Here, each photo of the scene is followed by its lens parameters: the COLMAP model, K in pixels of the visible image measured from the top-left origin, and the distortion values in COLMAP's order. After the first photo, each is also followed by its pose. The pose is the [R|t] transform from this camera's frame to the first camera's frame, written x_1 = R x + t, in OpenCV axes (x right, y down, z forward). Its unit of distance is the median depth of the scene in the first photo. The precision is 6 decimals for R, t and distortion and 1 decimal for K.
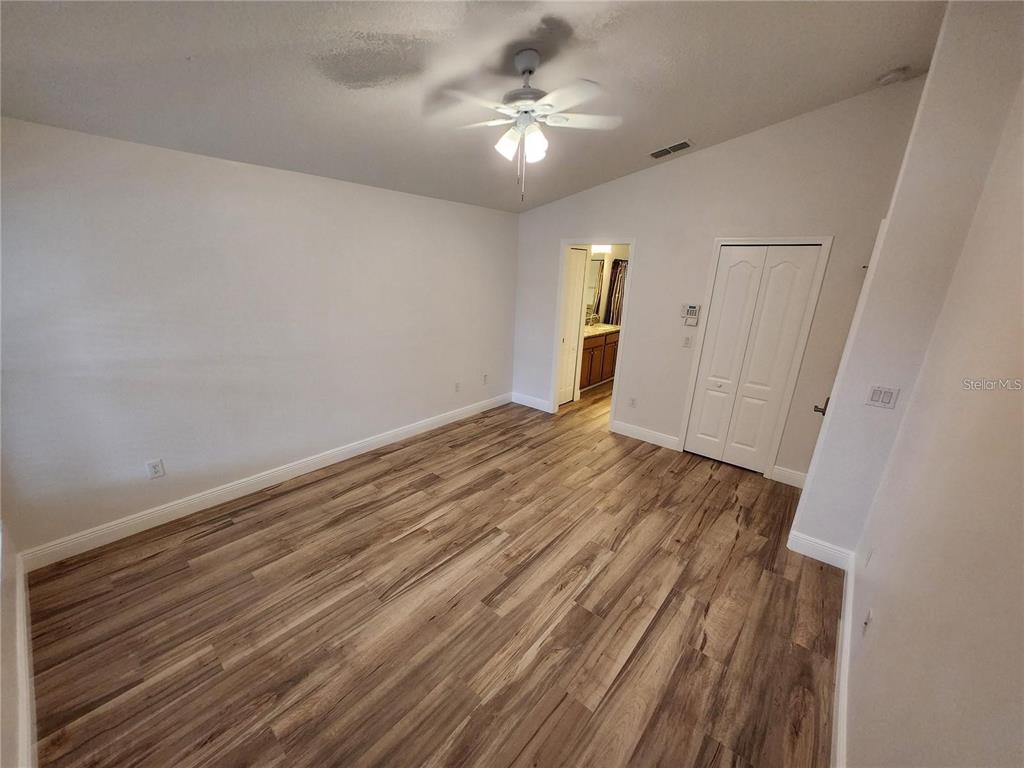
lens RADIAL K [[404.4, 0, 490.4], [0, 404.4, 391.3], [0, 0, 1]] dist [0.000839, -0.000537]
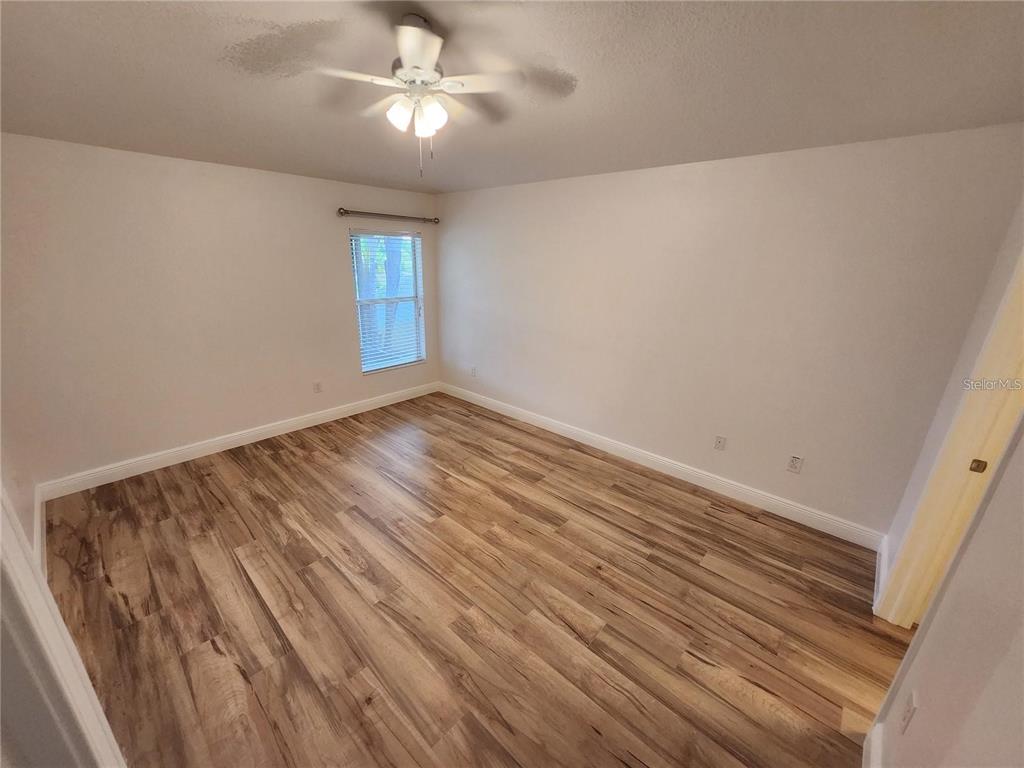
lens RADIAL K [[404.4, 0, 512.2], [0, 404.4, 392.8], [0, 0, 1]] dist [0.000839, -0.000537]
pose [[-0.011610, 0.291506, -0.956498, 0.961392], [-0.317153, 0.906099, 0.279996, -0.293149], [0.948303, 0.306607, 0.081932, 1.082307]]
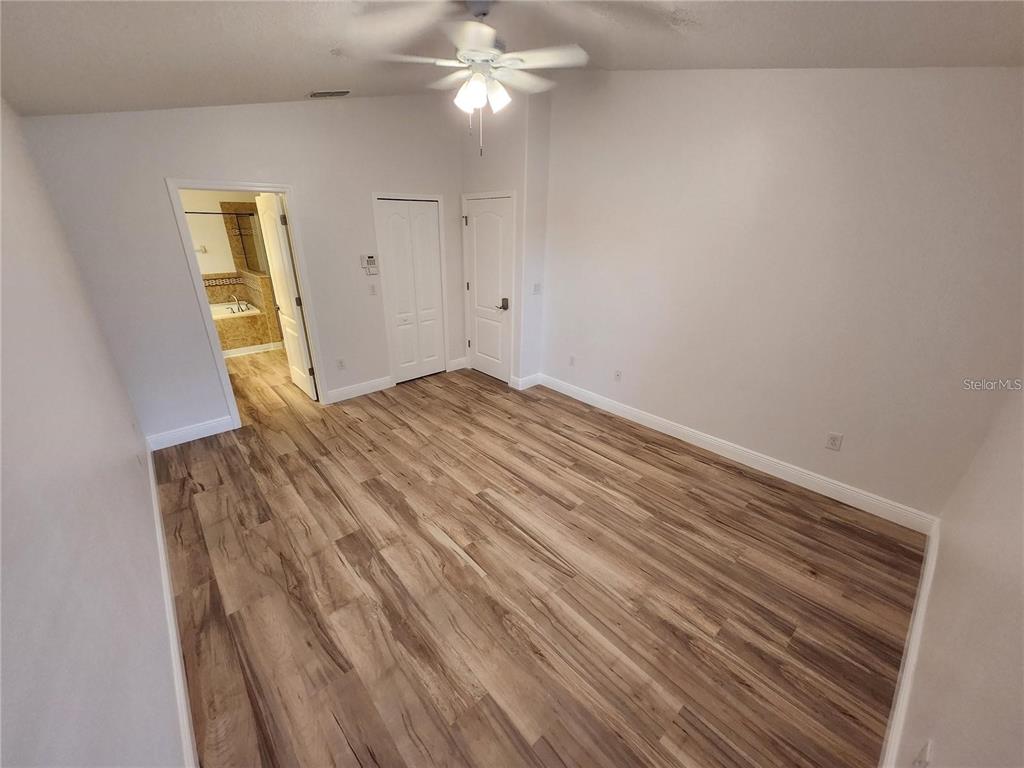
lens RADIAL K [[404.4, 0, 508.0], [0, 404.4, 391.3], [0, 0, 1]] dist [0.000839, -0.000537]
pose [[0.121075, -0.409708, 0.904146, -0.853663], [0.295101, 0.884522, 0.361298, -0.250551], [-0.947764, 0.223071, 0.227999, 0.701198]]
